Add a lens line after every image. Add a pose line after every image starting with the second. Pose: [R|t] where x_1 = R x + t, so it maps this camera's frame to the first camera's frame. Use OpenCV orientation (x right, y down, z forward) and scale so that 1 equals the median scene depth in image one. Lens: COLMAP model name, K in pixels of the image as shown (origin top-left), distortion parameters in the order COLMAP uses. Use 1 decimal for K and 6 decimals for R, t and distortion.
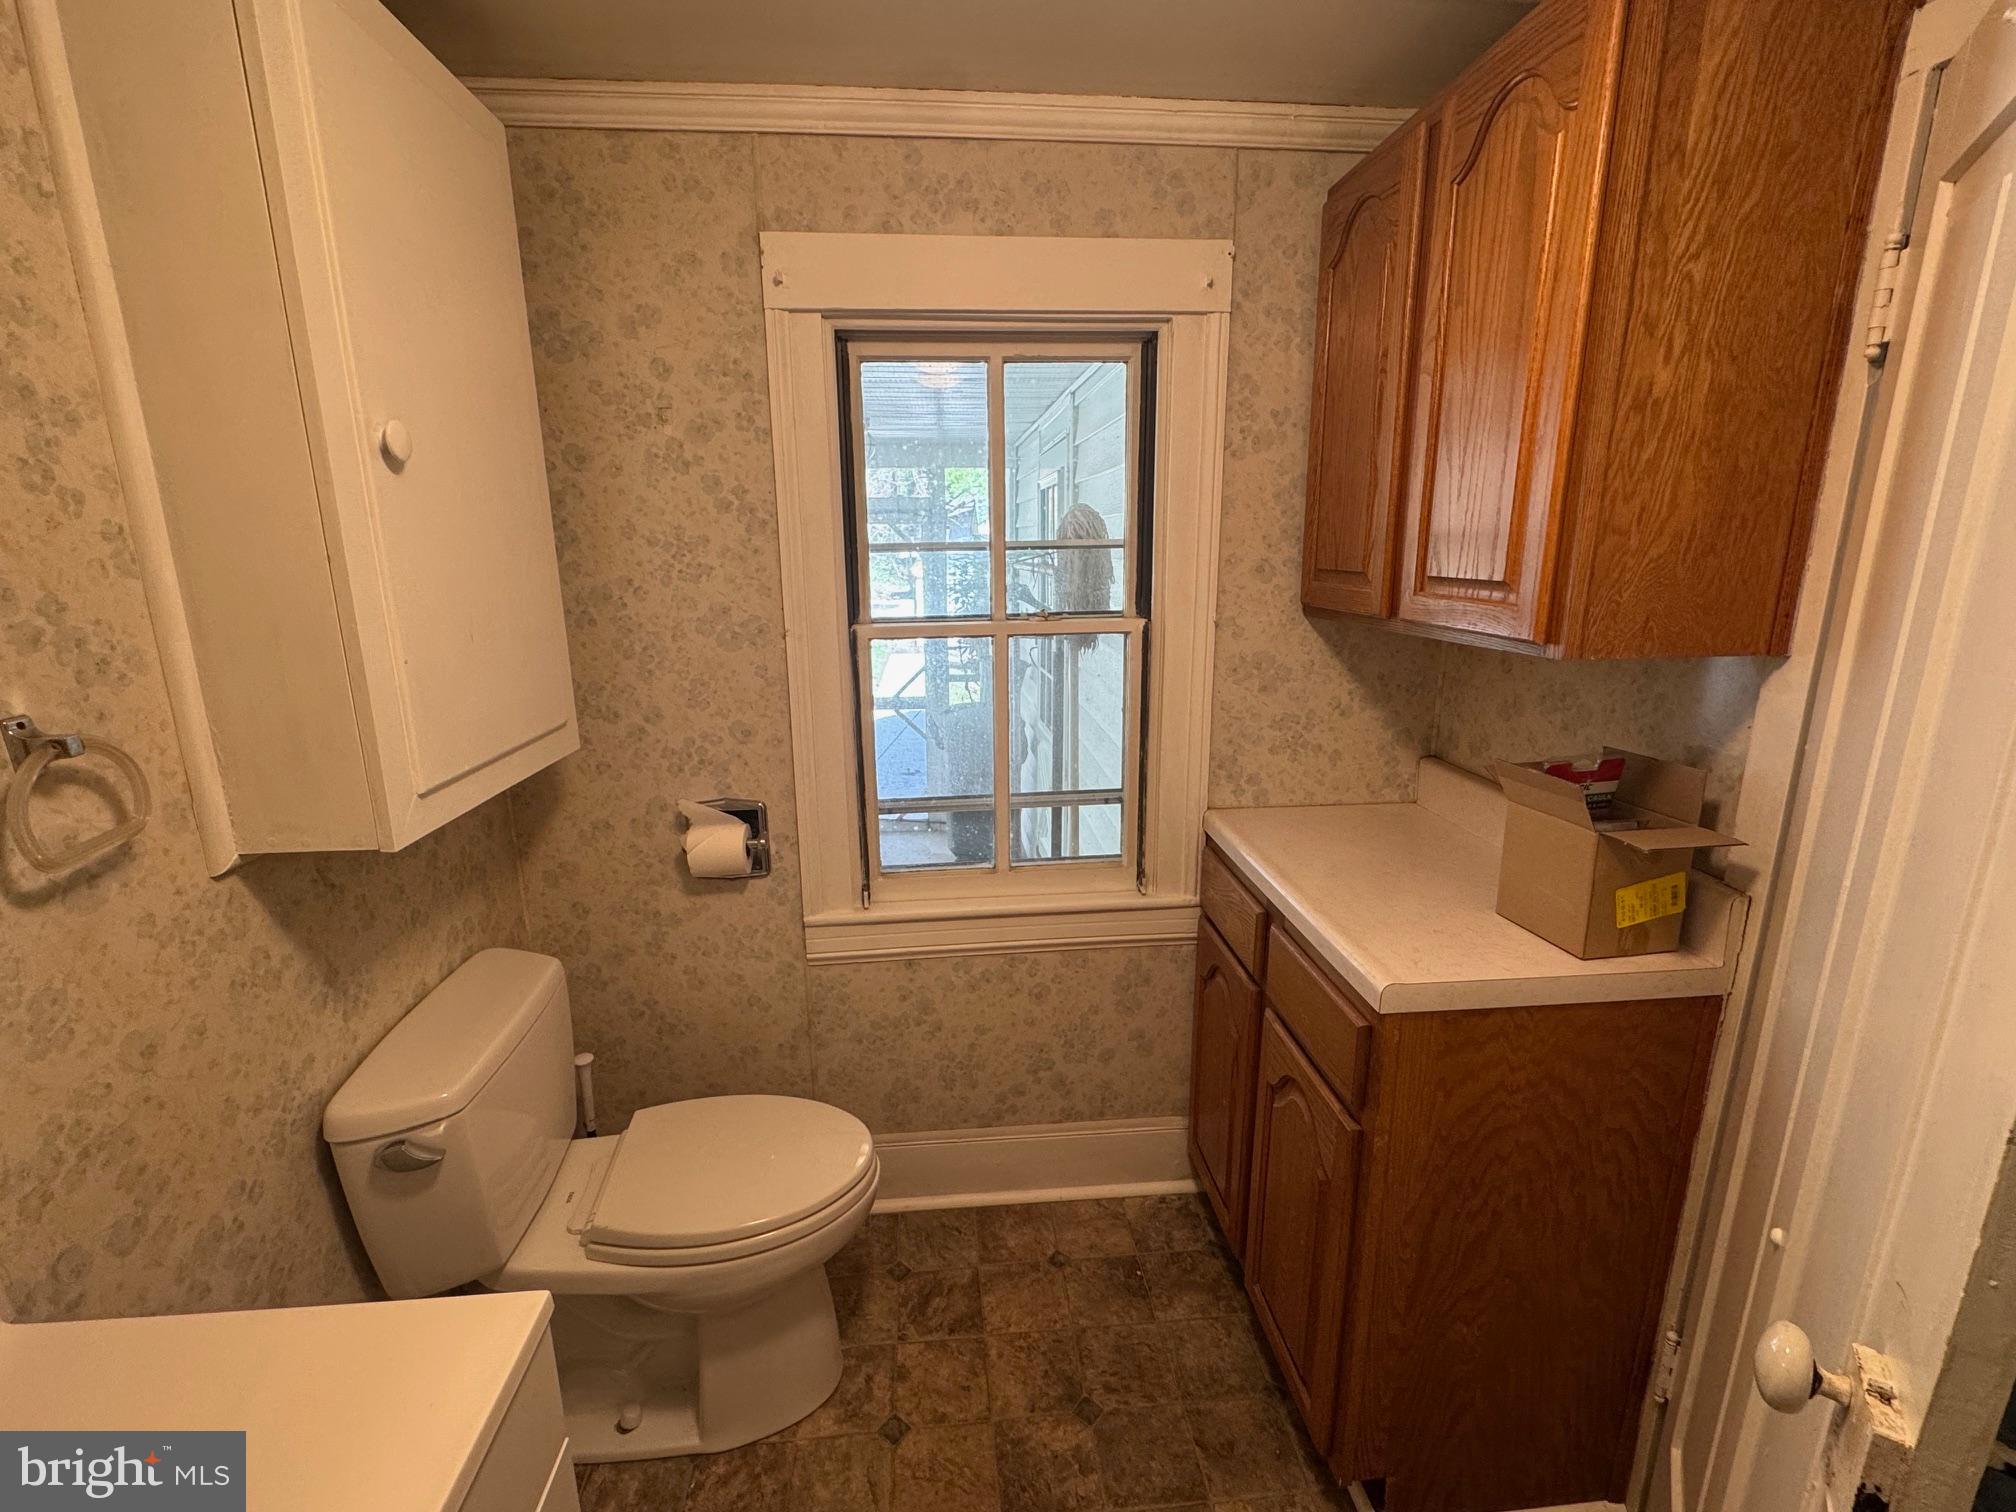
lens RADIAL K [[899.4, 0, 1008.0], [0, 899.4, 756.0], [0, 0, 1]] dist [0.001284, -0.000343]
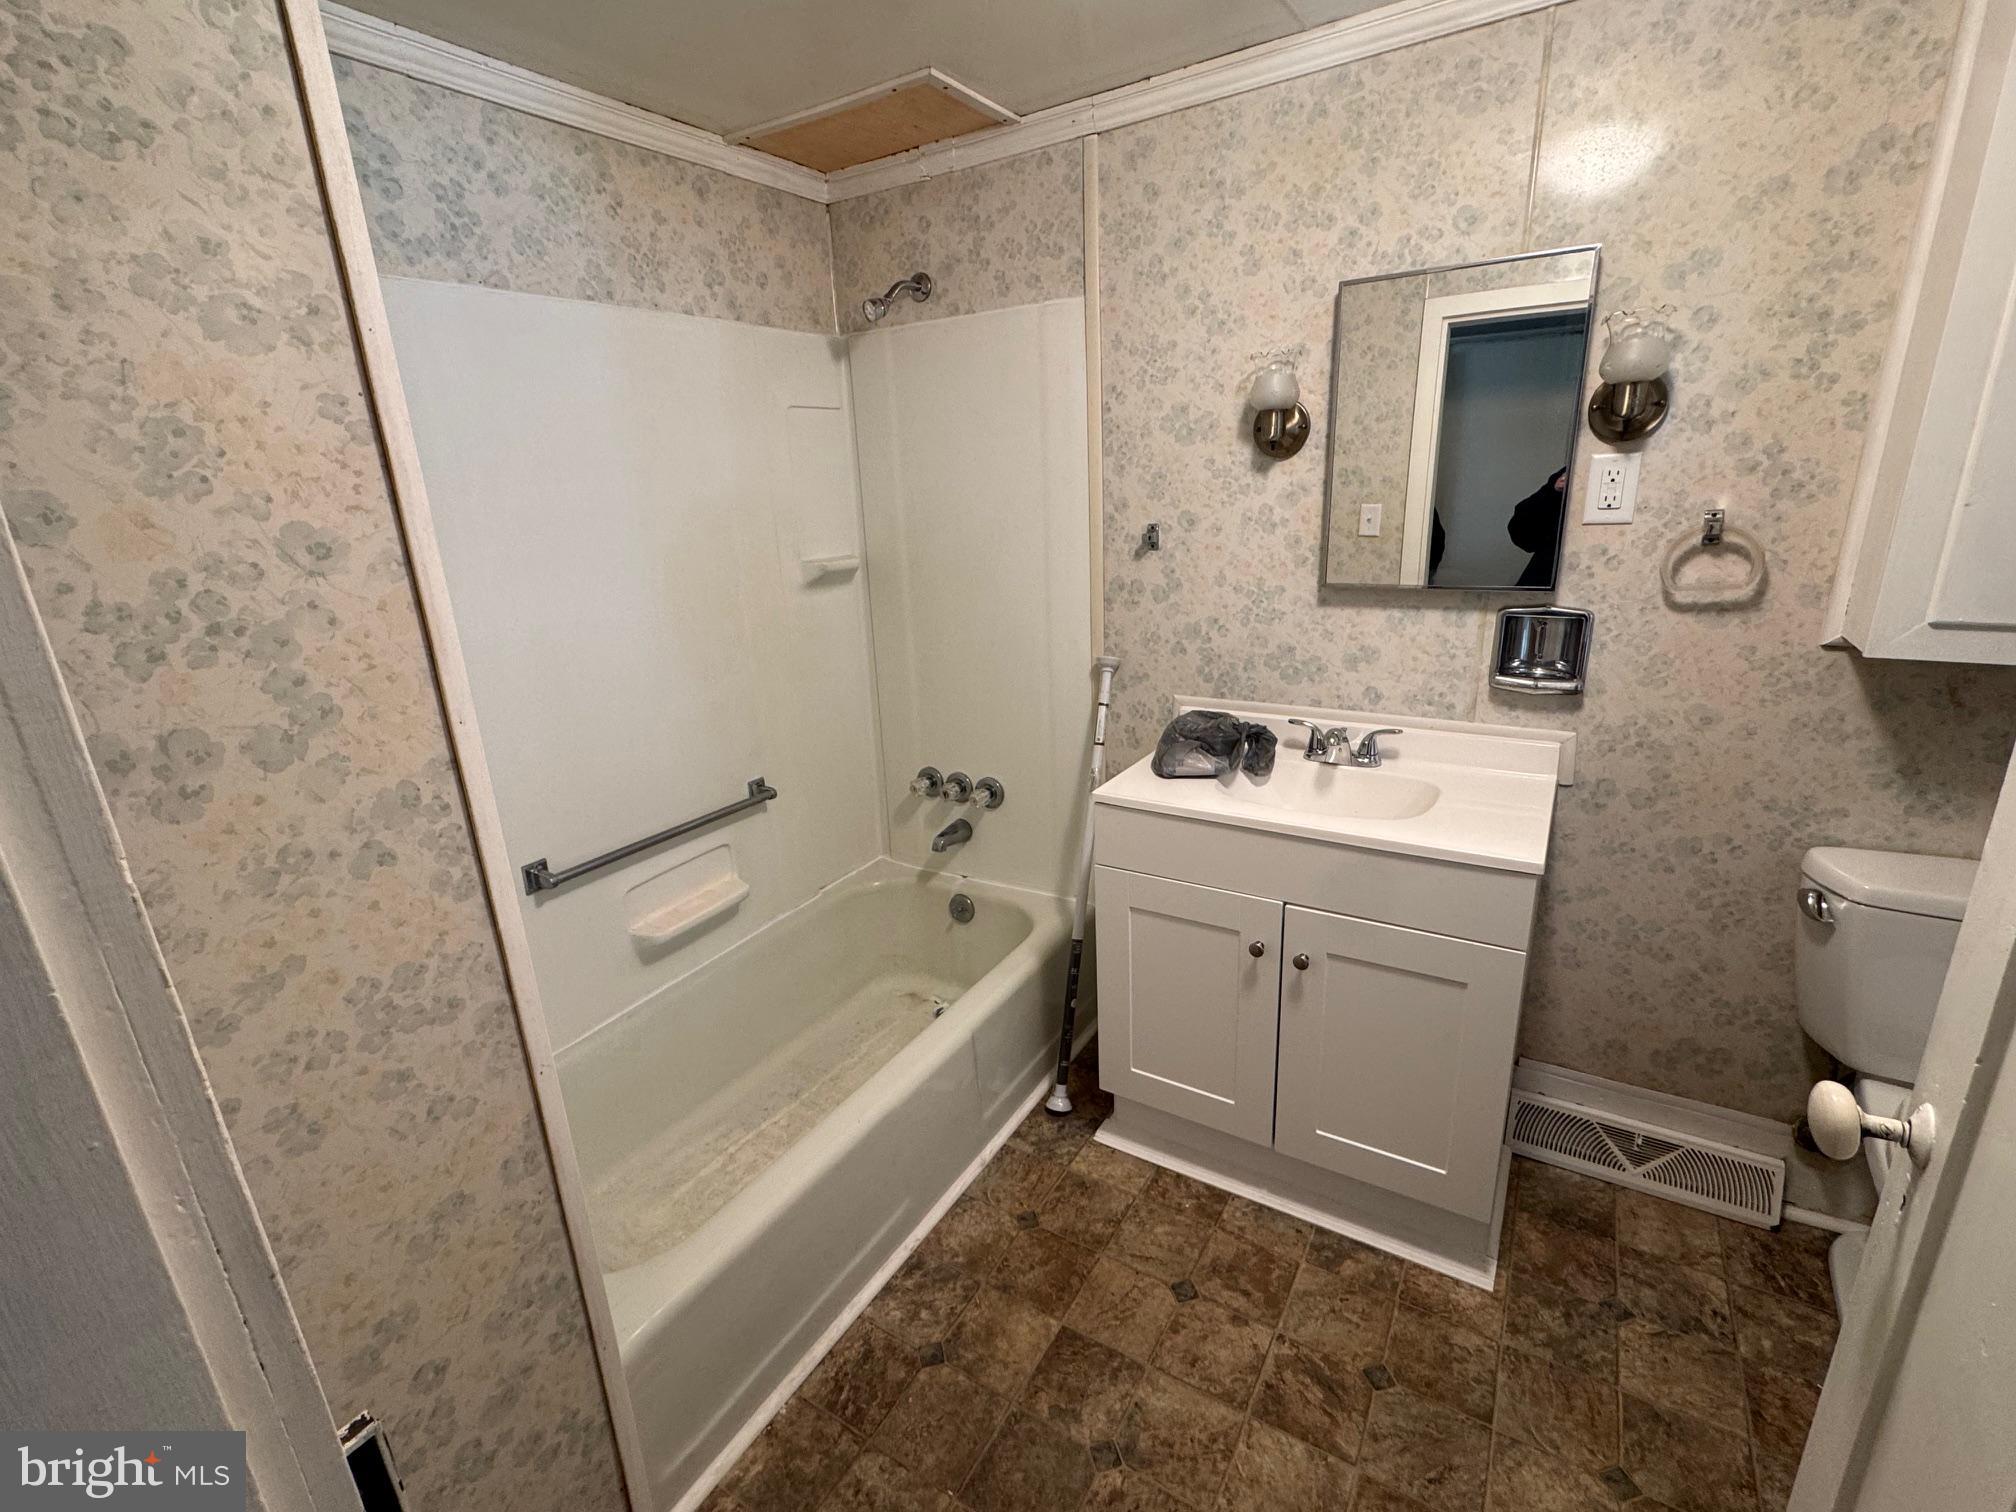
lens RADIAL K [[899.4, 0, 1008.0], [0, 899.4, 756.0], [0, 0, 1]] dist [0.001284, -0.000343]
pose [[-0.595191, 0.267898, -0.757613, 1.187745], [-0.144163, 0.891900, 0.428639, -0.158441], [0.790547, 0.364342, -0.492230, 0.846726]]
